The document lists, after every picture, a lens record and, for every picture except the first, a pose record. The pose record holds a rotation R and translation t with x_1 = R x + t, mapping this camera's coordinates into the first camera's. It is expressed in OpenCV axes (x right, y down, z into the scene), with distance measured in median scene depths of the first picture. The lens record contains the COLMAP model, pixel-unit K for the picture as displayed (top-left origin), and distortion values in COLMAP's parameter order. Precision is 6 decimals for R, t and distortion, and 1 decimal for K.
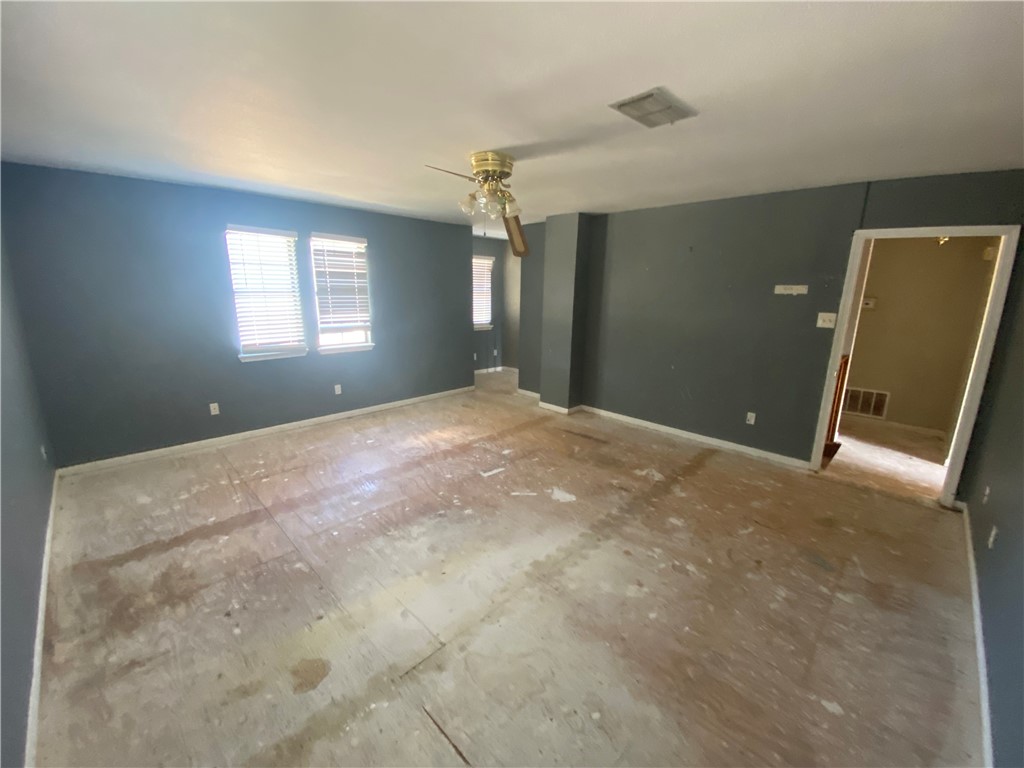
lens RADIAL K [[419.9, 0, 513.7], [0, 419.9, 379.7], [0, 0, 1]] dist [0.007313, -0.009094]
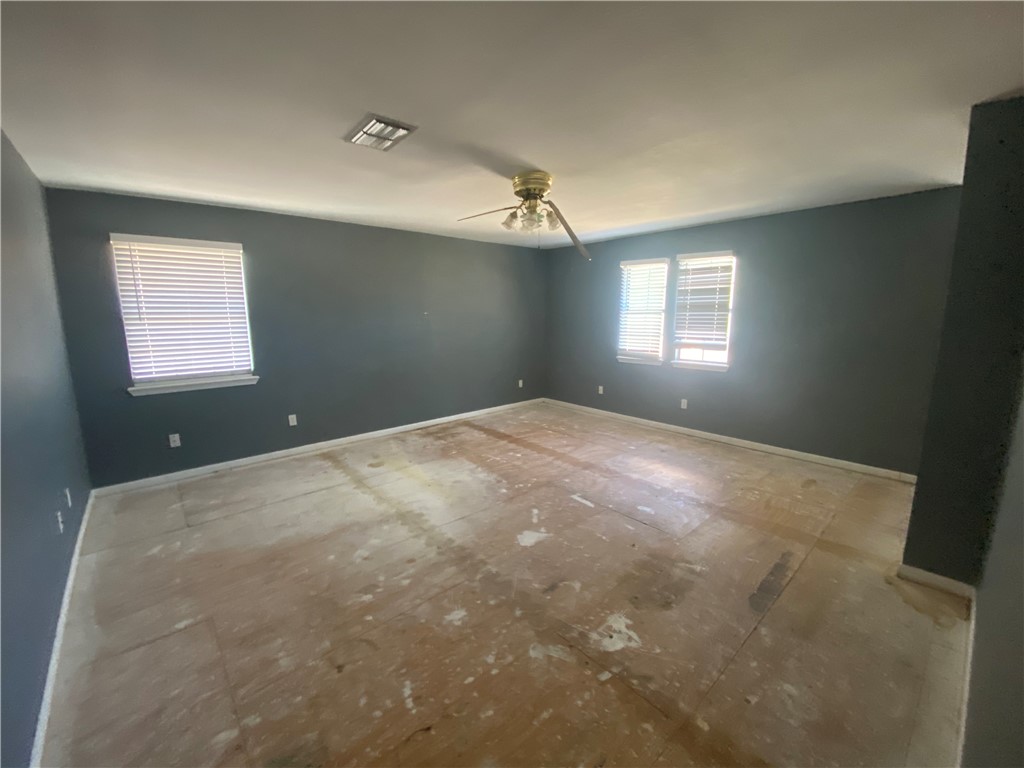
lens RADIAL K [[419.9, 0, 512.8], [0, 419.9, 386.8], [0, 0, 1]] dist [0.007313, -0.009094]
pose [[-0.076399, 0.162234, -0.983790, 0.962368], [-0.216950, 0.960330, 0.175213, -0.166474], [0.973189, 0.226819, -0.038171, 0.984768]]
